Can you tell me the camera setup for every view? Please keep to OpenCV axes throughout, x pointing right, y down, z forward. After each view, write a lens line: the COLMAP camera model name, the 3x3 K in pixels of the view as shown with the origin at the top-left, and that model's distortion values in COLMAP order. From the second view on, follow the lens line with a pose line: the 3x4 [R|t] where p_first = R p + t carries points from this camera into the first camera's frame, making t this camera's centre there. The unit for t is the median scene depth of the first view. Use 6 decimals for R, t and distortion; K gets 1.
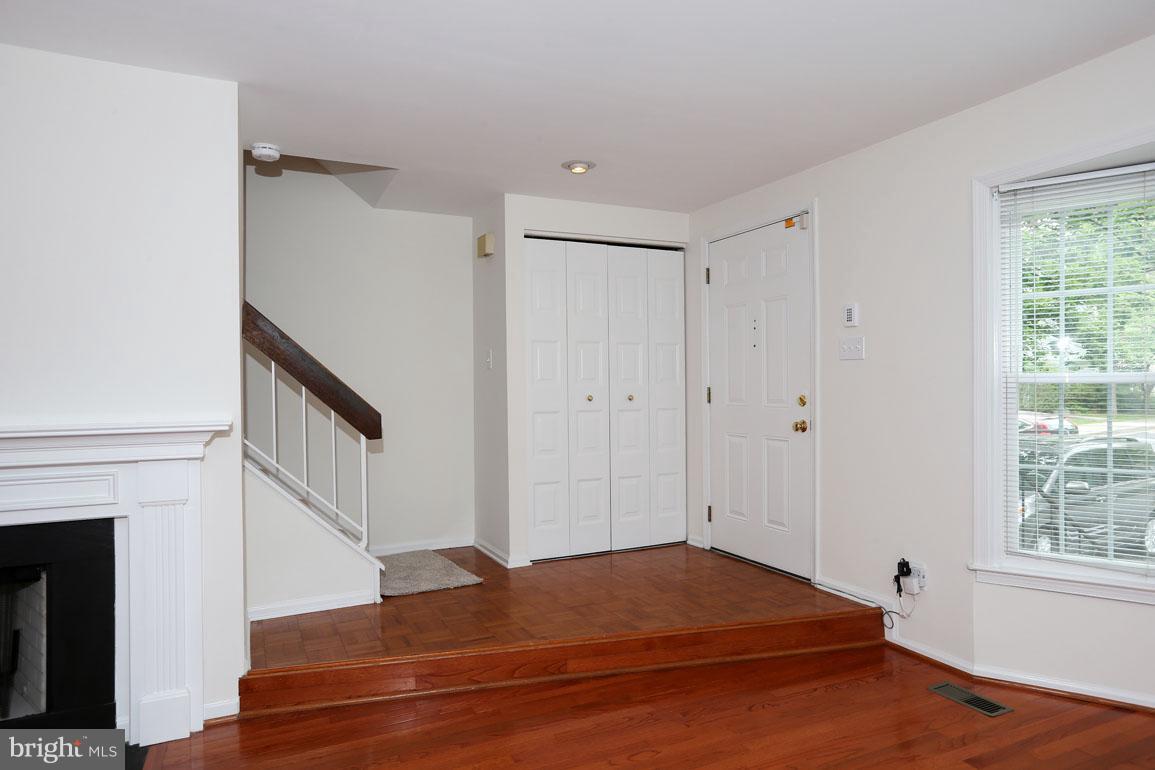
lens RADIAL K [[708.4, 0, 579.5], [0, 708.4, 381.7], [0, 0, 1]] dist [0.000942, 0.001019]
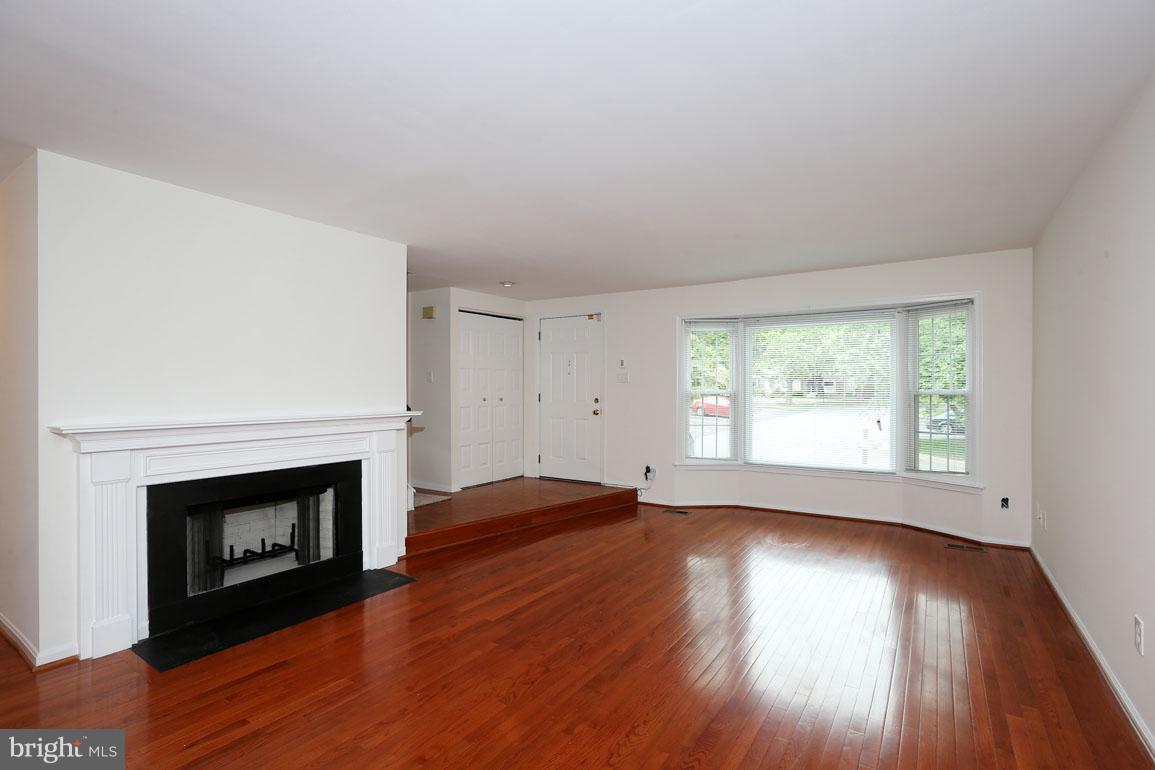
lens RADIAL K [[561.6, 0, 577.5], [0, 561.6, 385.0], [0, 0, 1]] dist [-0.016499, 0.000207]
pose [[0.855616, 0.013350, 0.517439, -0.690417], [-0.013389, 0.999904, -0.003660, -0.015399], [-0.517438, -0.003796, 0.855712, -0.483469]]
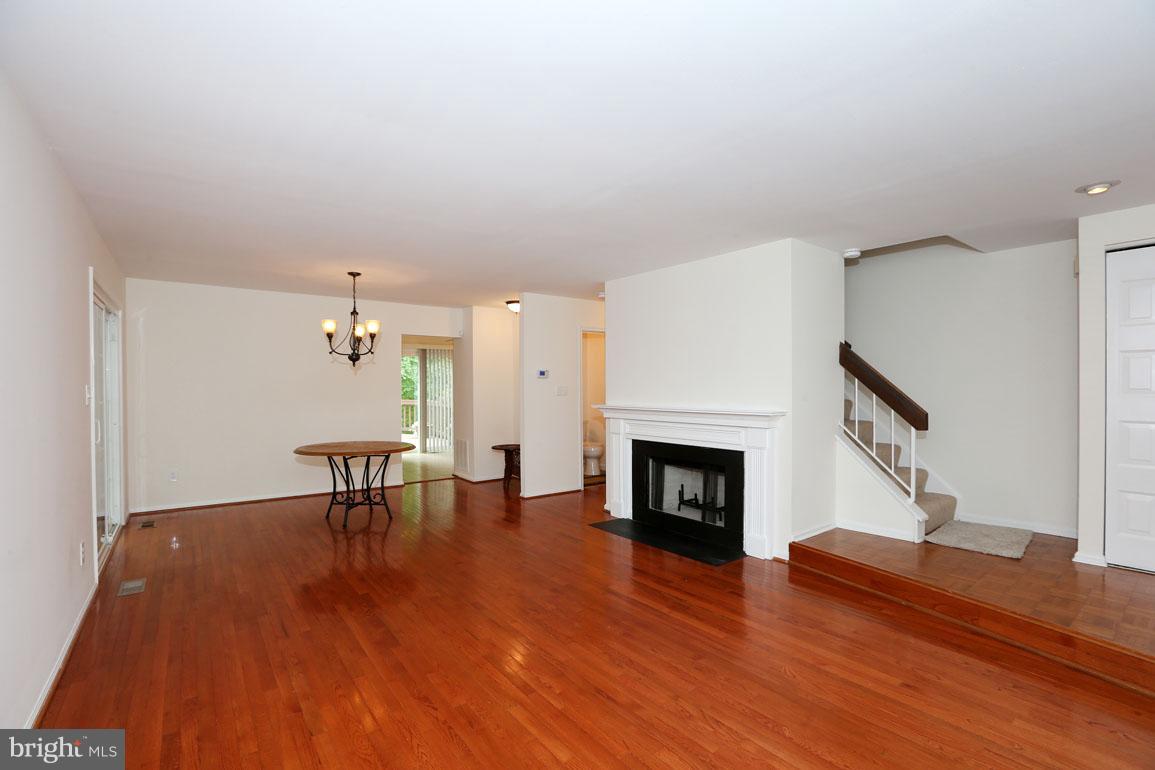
lens RADIAL K [[523.2, 0, 576.4], [0, 523.2, 389.9], [0, 0, 1]] dist [-0.060477, 0.025714]
pose [[0.204206, 0.011936, -0.978855, 0.607660], [0.004922, 0.999901, 0.013220, -0.019748], [0.978916, -0.007517, 0.204126, 0.106493]]
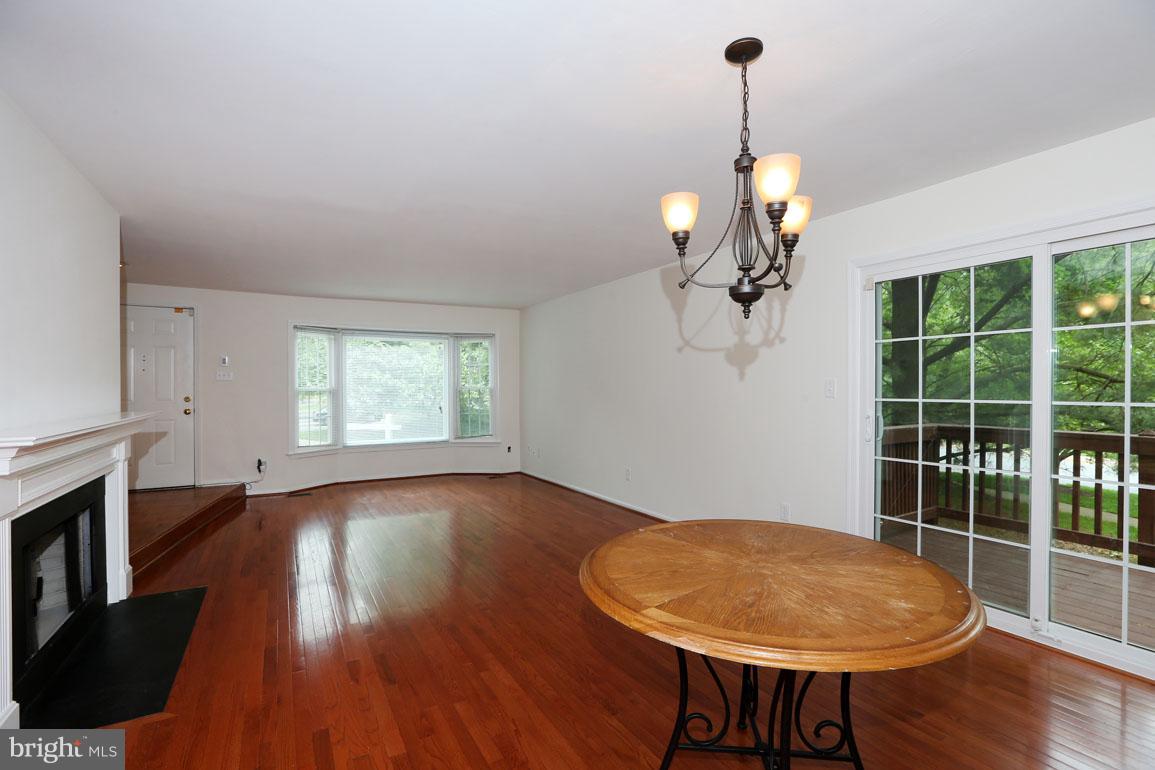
lens RADIAL K [[523.2, 0, 576.4], [0, 523.2, 389.9], [0, 0, 1]] dist [-0.060477, 0.025714]
pose [[-0.065985, 0.008907, 0.997781, -1.362283], [-0.003031, 0.999954, -0.009127, 0.010695], [-0.997816, -0.003627, -0.065954, -0.025526]]
